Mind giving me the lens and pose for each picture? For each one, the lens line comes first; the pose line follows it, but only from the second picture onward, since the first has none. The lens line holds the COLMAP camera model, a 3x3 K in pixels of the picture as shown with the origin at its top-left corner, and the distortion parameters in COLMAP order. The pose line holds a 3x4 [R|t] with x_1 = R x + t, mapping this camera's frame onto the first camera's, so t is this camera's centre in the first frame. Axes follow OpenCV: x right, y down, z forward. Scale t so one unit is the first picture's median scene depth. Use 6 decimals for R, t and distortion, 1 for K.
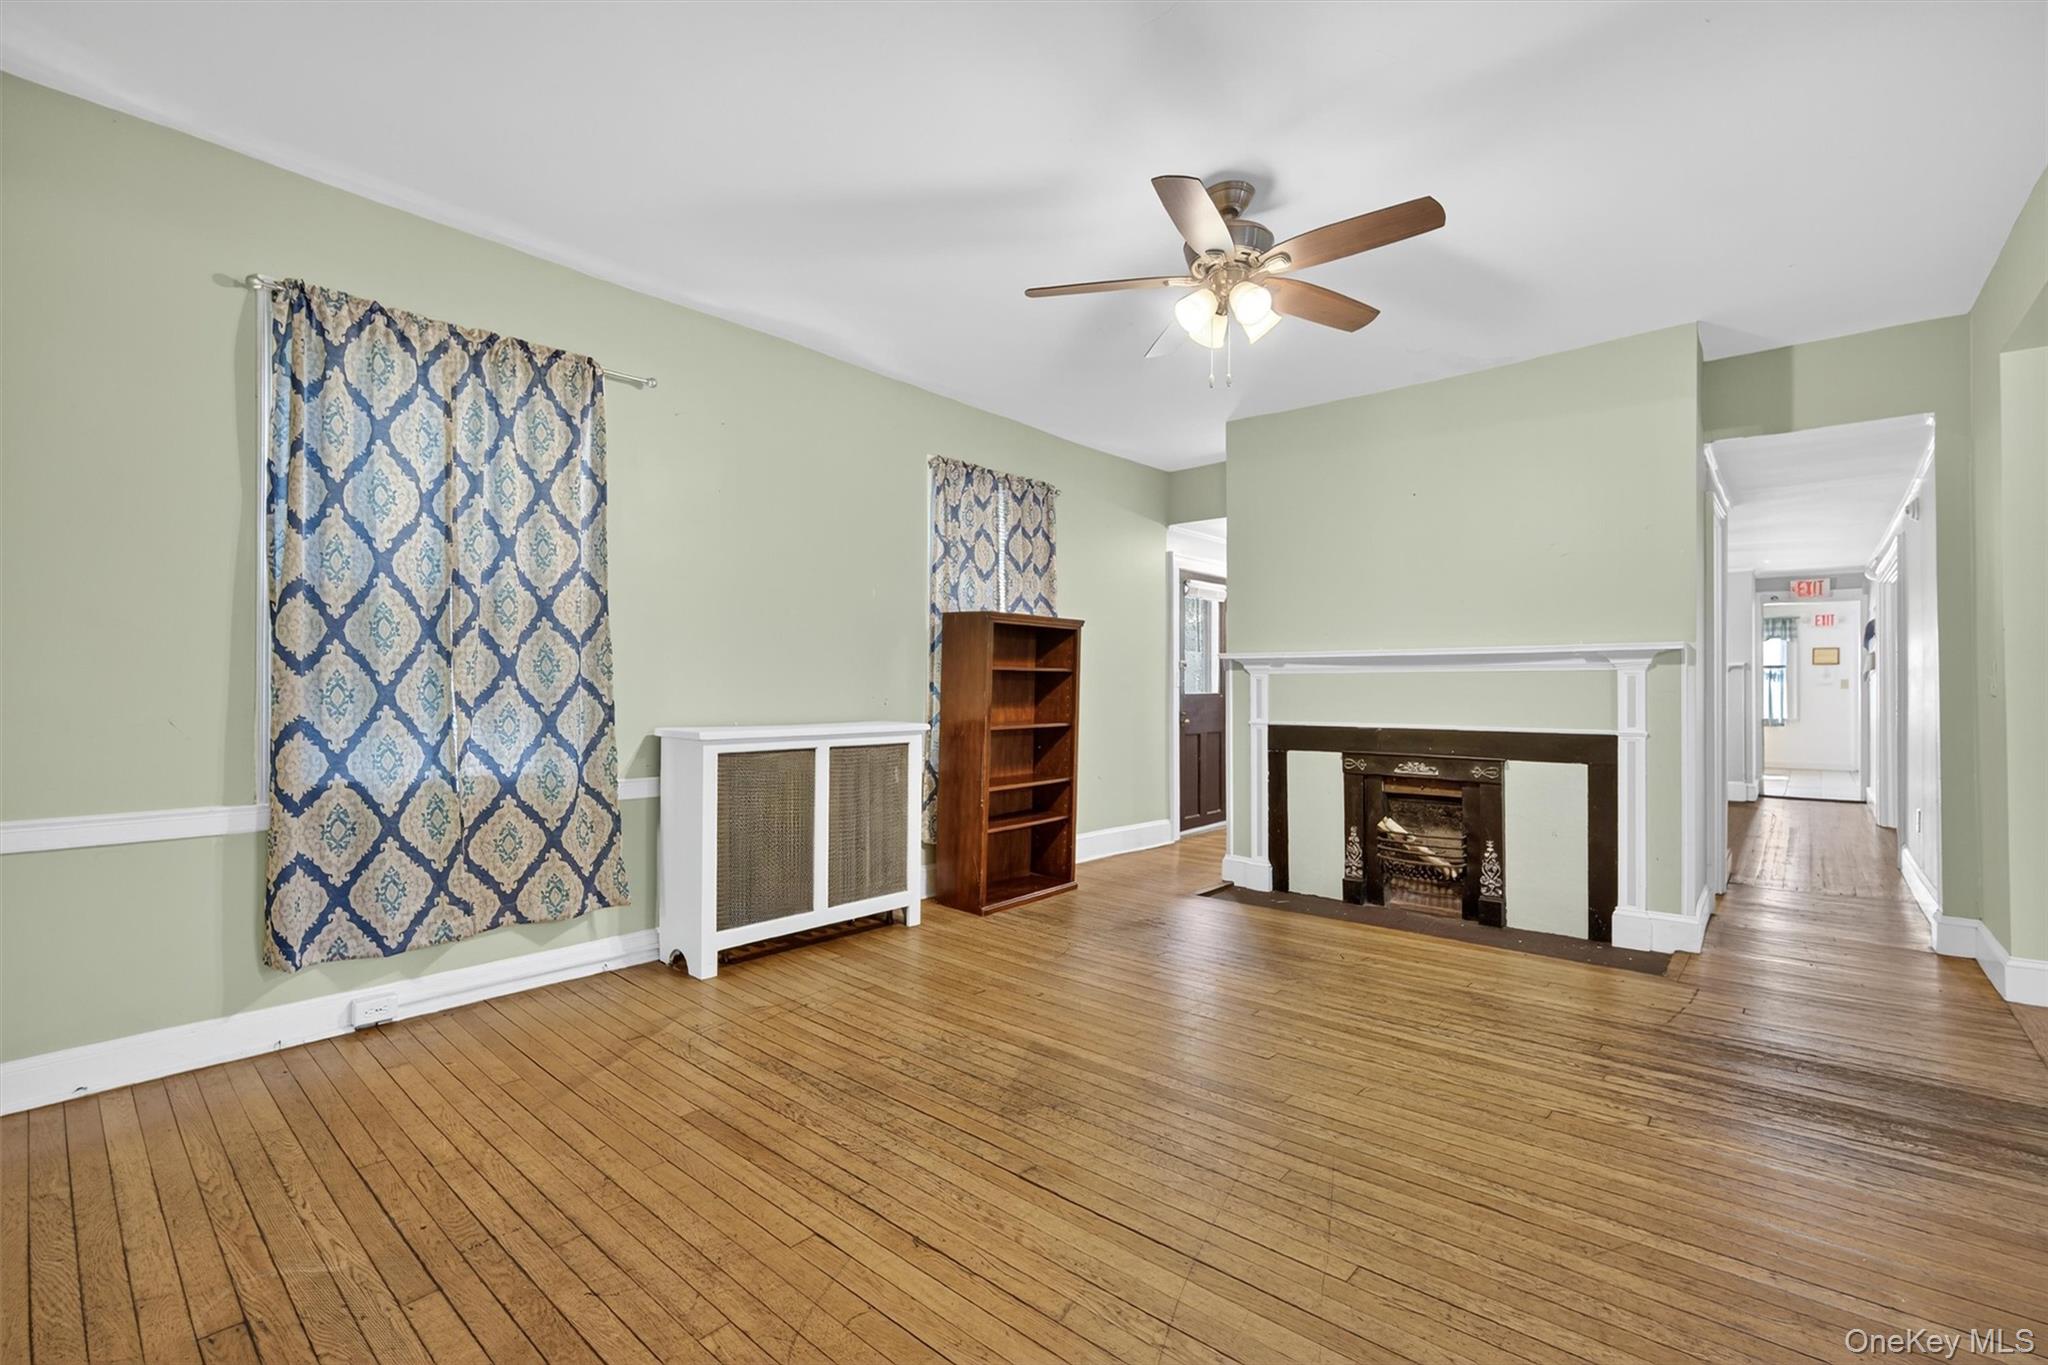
lens RADIAL K [[891.2, 0, 1028.9], [0, 891.2, 682.3], [0, 0, 1]] dist [-0.018797, -0.000621]
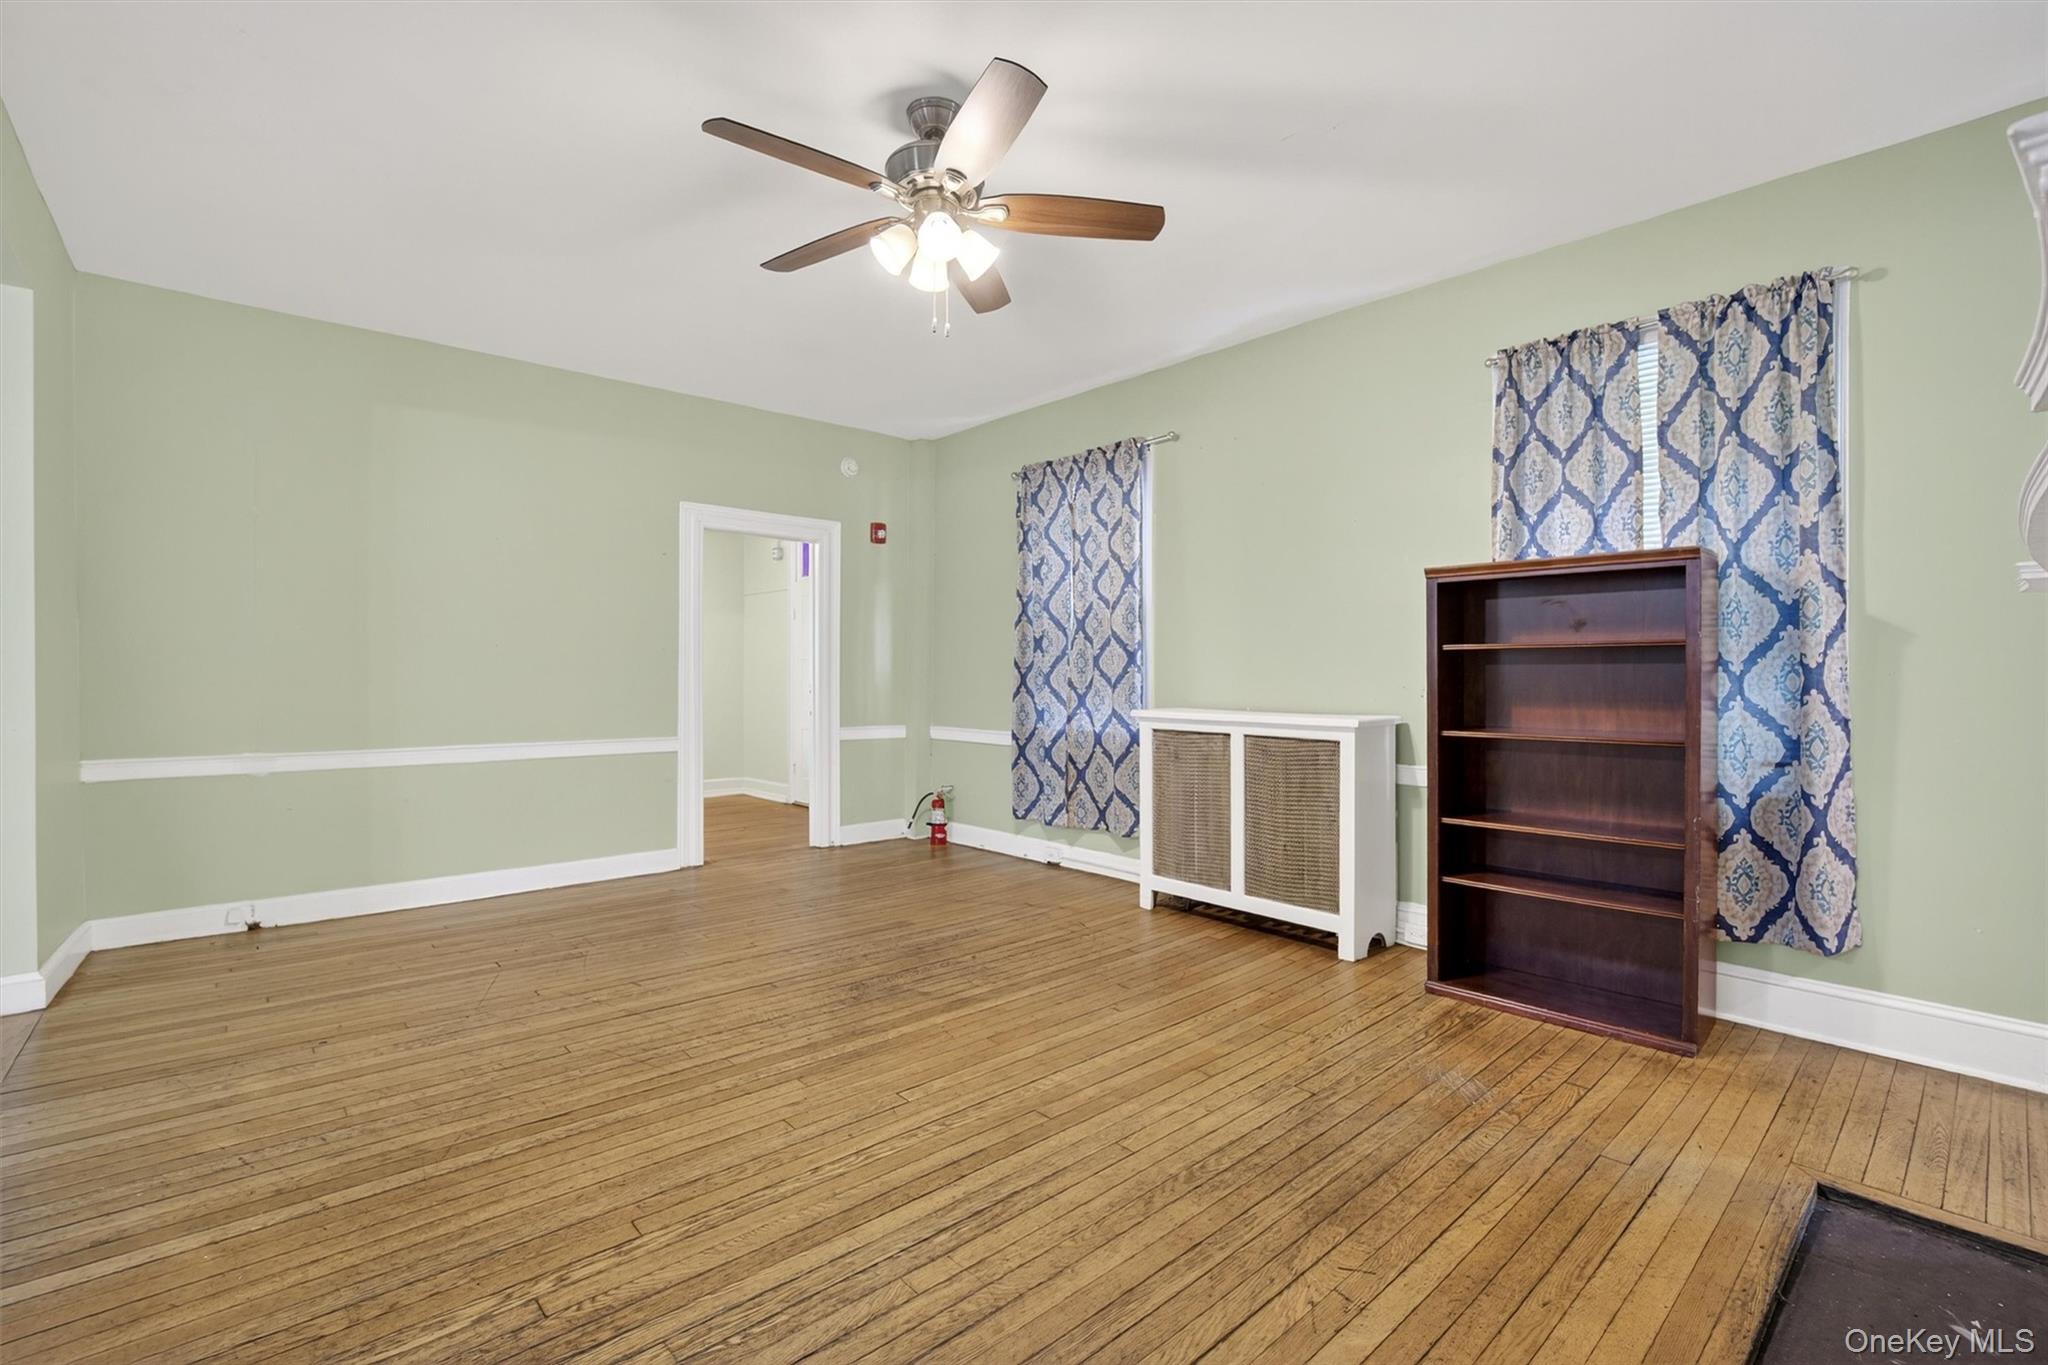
lens RADIAL K [[891.2, 0, 1025.8], [0, 891.2, 679.3], [0, 0, 1]] dist [-0.018797, -0.000621]
pose [[-0.112807, 0.001293, -0.993616, 0.970572], [0.002450, 0.999996, 0.001024, 0.010650], [0.993614, -0.002319, -0.112810, 1.052899]]
